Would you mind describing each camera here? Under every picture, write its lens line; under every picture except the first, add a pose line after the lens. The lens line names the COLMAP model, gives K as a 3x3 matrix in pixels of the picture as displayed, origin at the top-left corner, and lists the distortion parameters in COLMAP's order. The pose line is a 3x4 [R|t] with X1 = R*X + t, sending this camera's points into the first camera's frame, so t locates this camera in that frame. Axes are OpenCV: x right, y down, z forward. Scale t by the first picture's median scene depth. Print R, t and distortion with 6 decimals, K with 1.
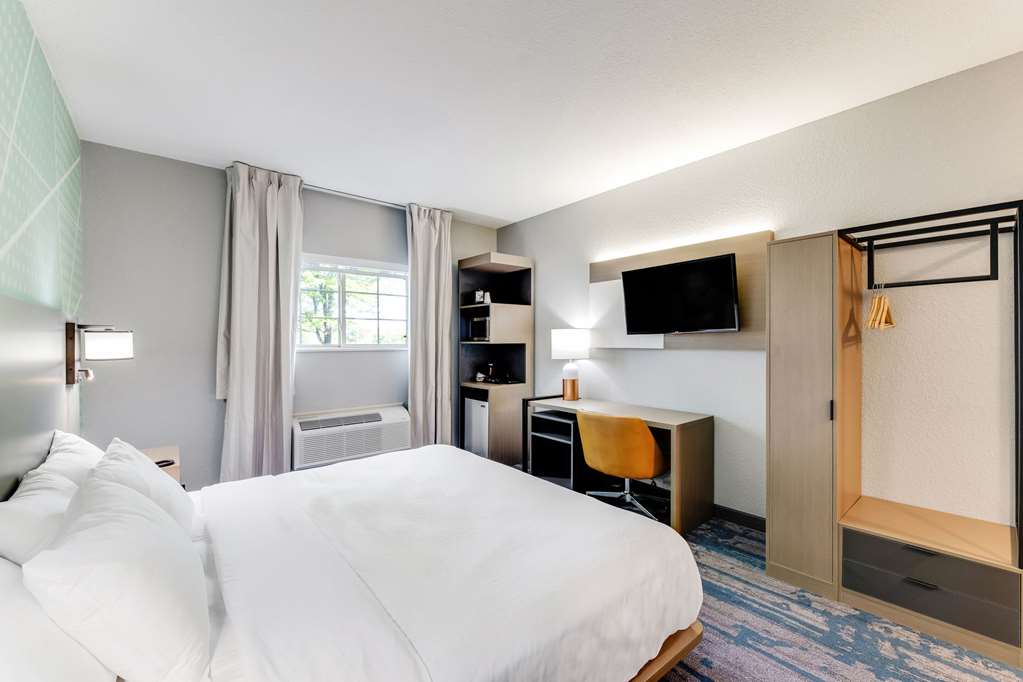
lens RADIAL K [[423.3, 0, 511.5], [0, 423.3, 341.0], [0, 0, 1]] dist [-0.000745, 0.000154]
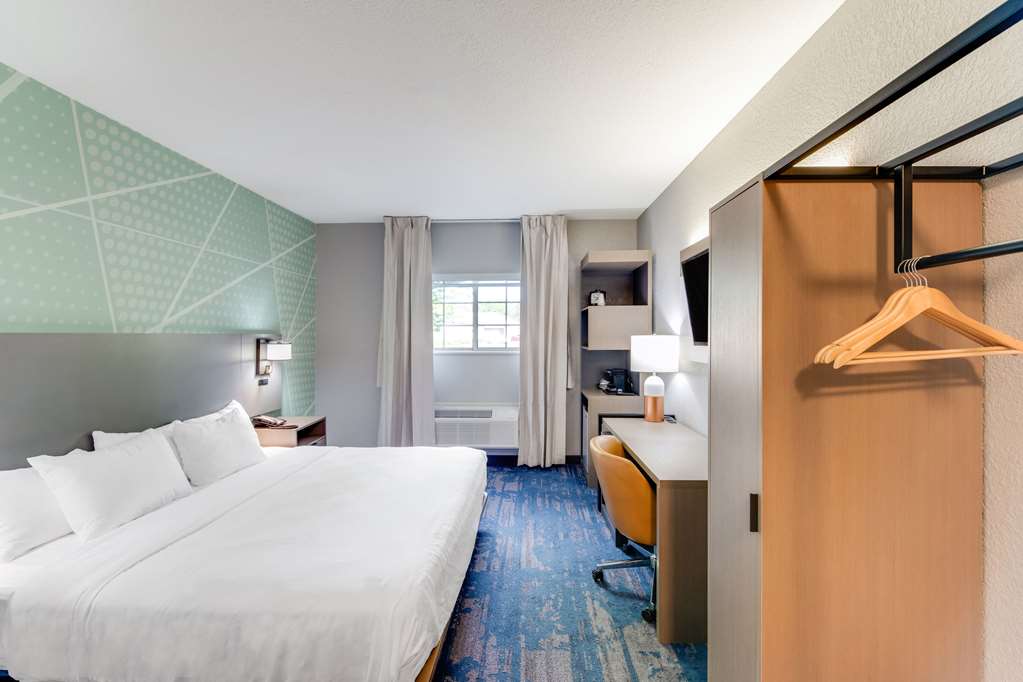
lens RADIAL K [[423.3, 0, 511.5], [0, 423.3, 341.0], [0, 0, 1]] dist [-0.000745, 0.000154]
pose [[0.737802, 0.007179, -0.674979, 0.485411], [0.003187, 0.999895, 0.014119, -0.029095], [0.675010, -0.012568, 0.737701, 0.210662]]
